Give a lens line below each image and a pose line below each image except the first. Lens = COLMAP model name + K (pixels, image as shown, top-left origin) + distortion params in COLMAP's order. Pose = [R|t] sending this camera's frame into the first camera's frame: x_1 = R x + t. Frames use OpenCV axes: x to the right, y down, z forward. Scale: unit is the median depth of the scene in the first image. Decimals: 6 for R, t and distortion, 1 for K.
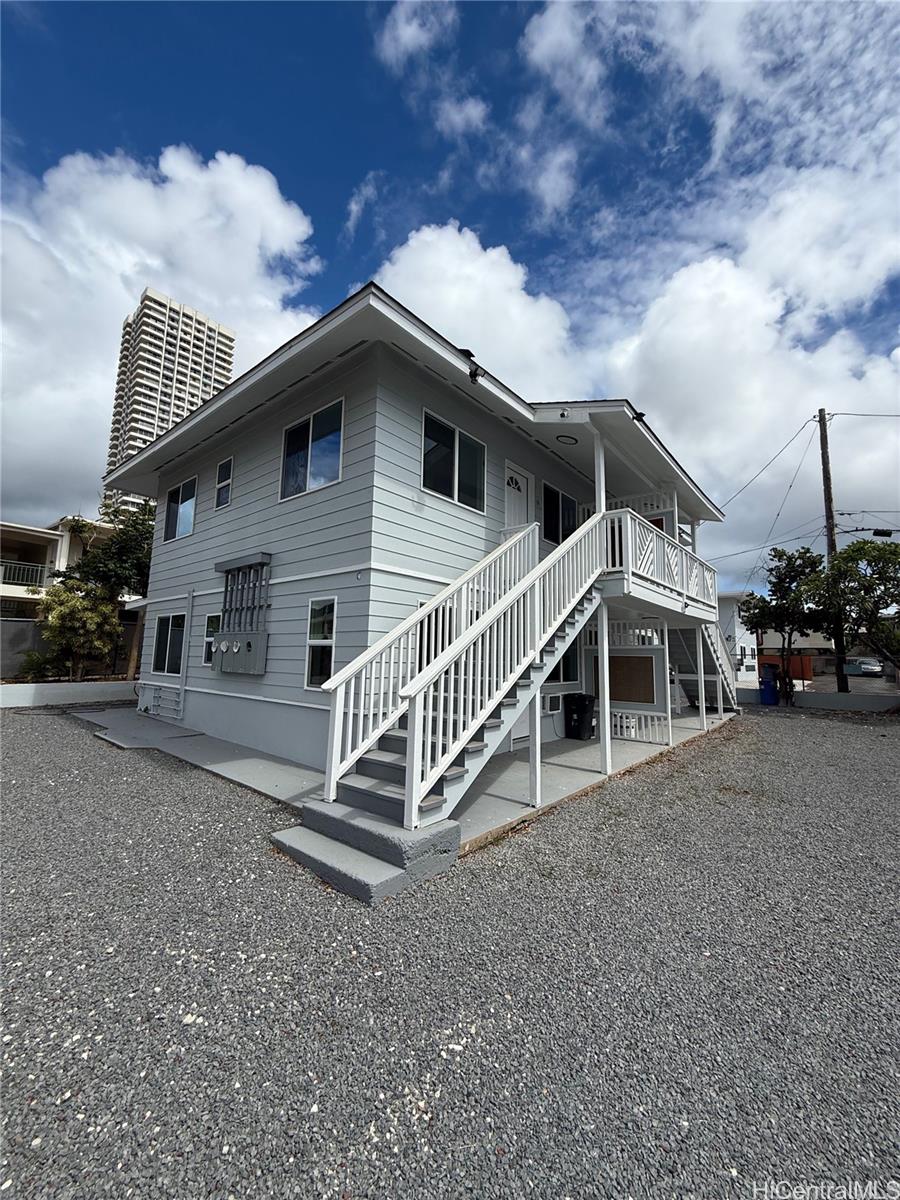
lens RADIAL K [[481.0, 0, 448.0], [0, 481.0, 595.7], [0, 0, 1]] dist [0.000968, -0.000052]
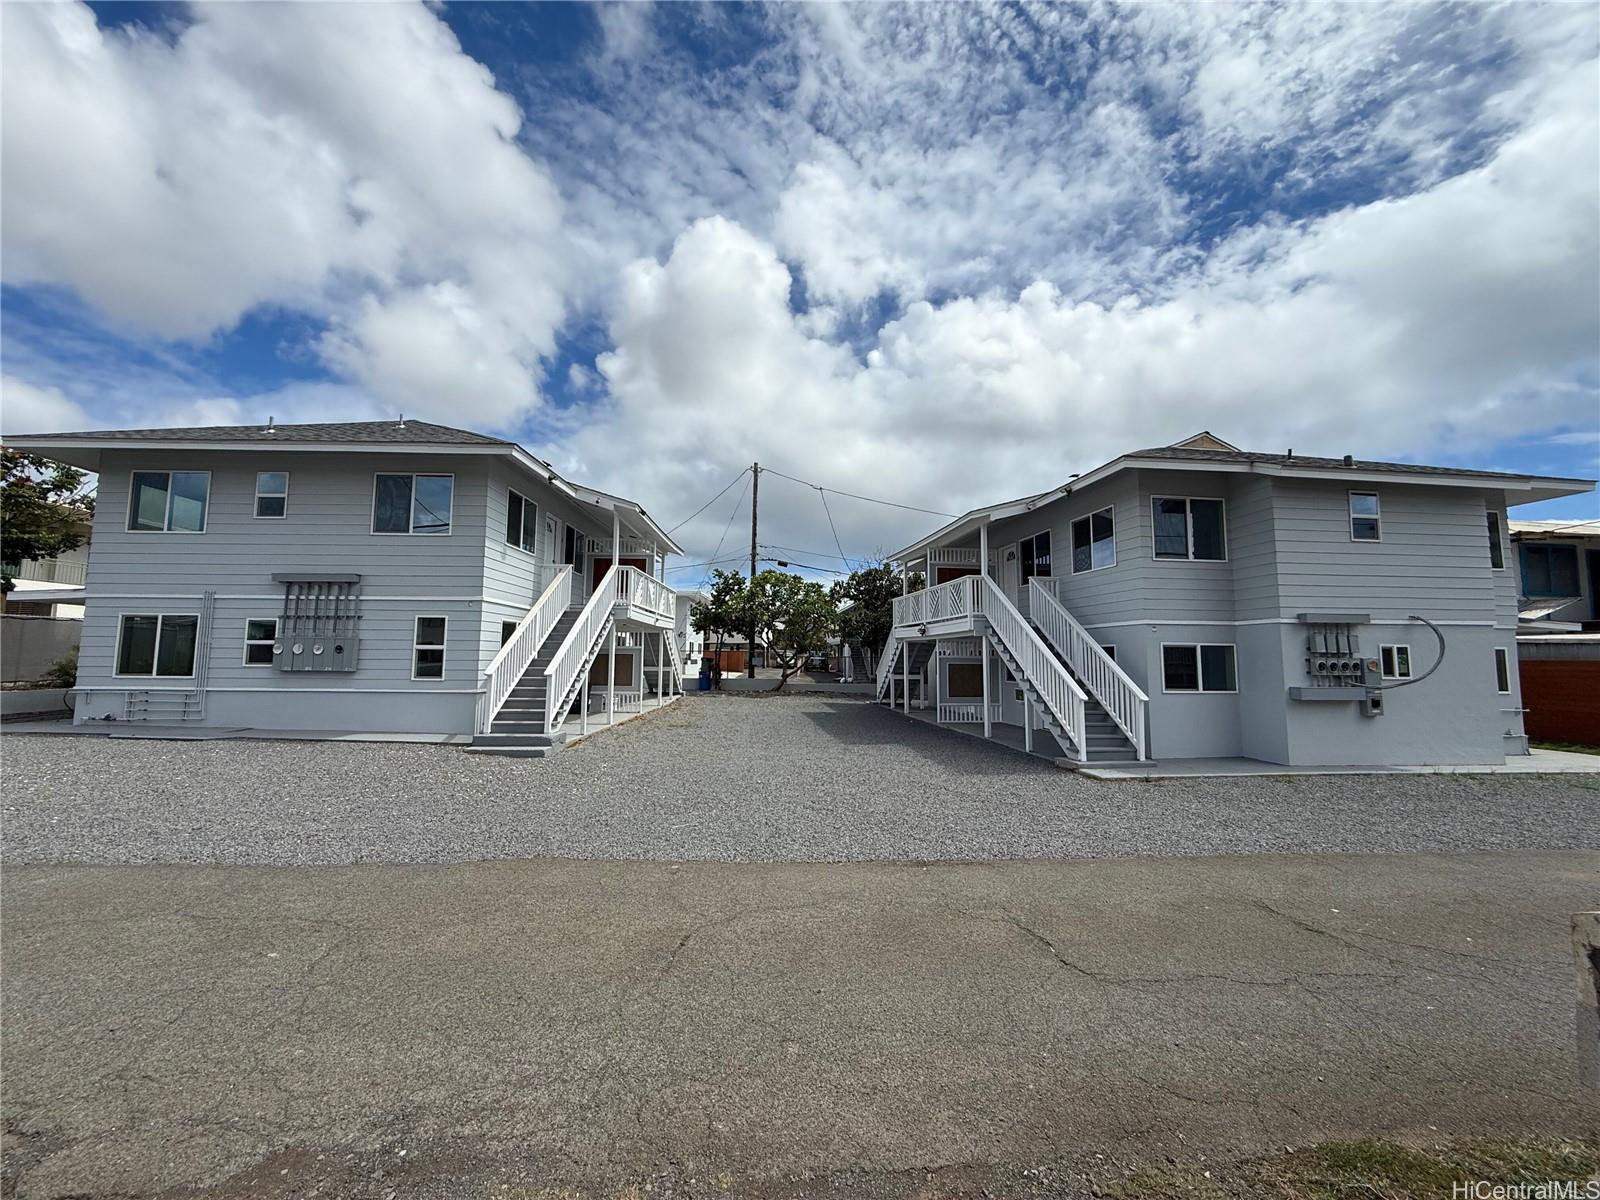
lens RADIAL K [[641.3, 0, 792.7], [0, 641.3, 601.0], [0, 0, 1]] dist [0.000968, -0.000052]
pose [[0.765438, 0.045420, 0.641905, -0.461915], [-0.076172, 0.996888, 0.020294, -0.110697], [-0.638986, -0.064429, 0.766515, -0.788969]]
